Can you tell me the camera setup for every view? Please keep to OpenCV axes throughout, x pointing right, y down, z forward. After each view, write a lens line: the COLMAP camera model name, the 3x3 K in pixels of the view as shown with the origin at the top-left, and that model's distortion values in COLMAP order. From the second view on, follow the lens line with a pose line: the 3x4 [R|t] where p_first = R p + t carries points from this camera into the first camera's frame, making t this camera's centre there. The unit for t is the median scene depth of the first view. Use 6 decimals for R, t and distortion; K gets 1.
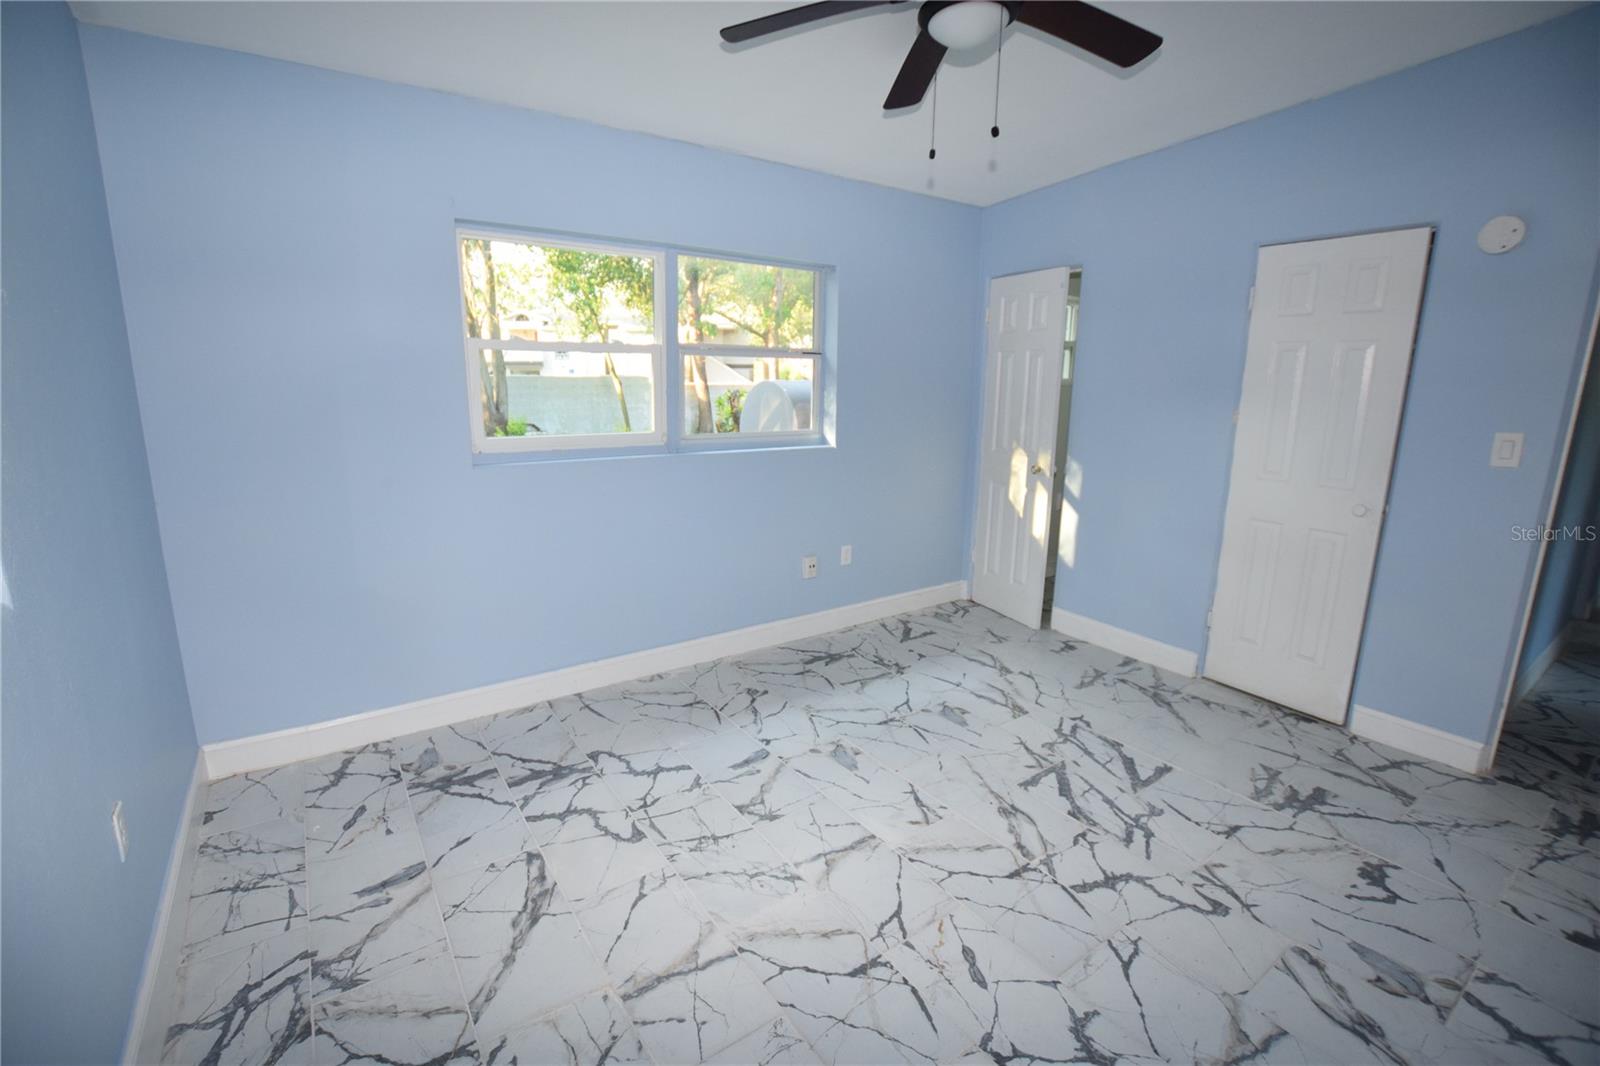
lens RADIAL K [[705.0, 0, 793.0], [0, 705.0, 522.9], [0, 0, 1]] dist [-0.034407, 0.005495]
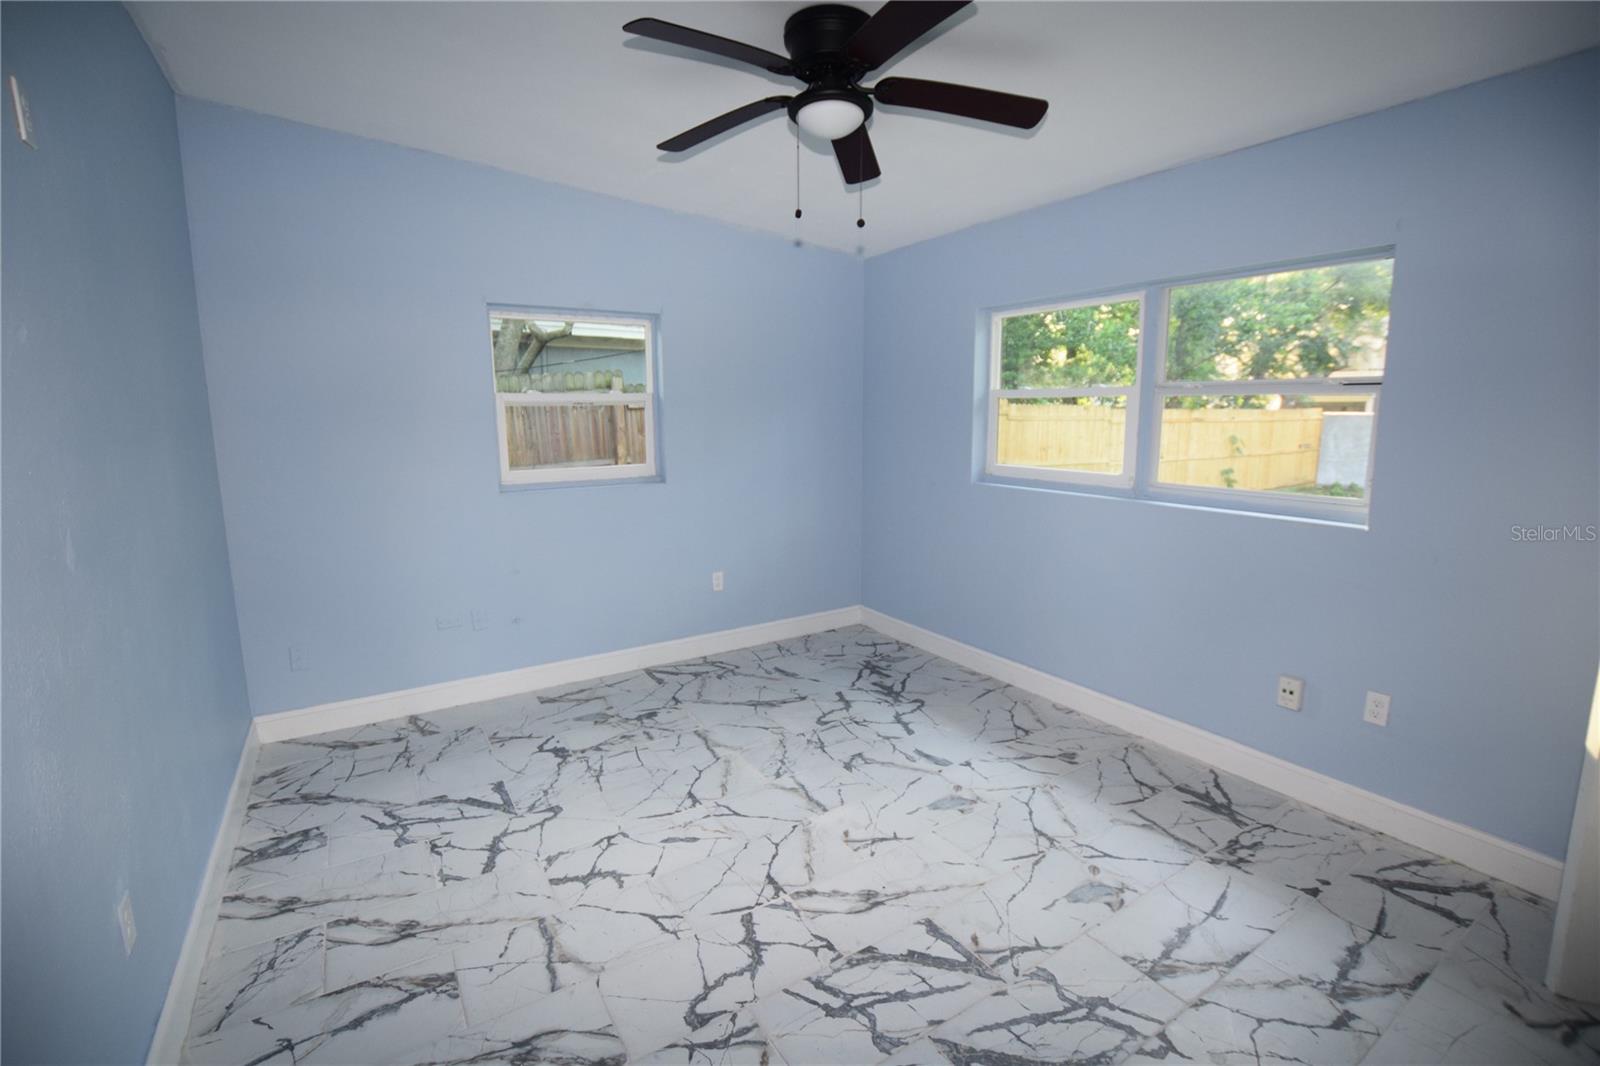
lens RADIAL K [[705.0, 0, 793.0], [0, 705.0, 522.9], [0, 0, 1]] dist [-0.034407, 0.005495]
pose [[-0.048340, 0.142754, -0.988577, 1.023462], [-0.198099, 0.968703, 0.149571, -0.152455], [0.978989, 0.203066, -0.018547, 0.742274]]
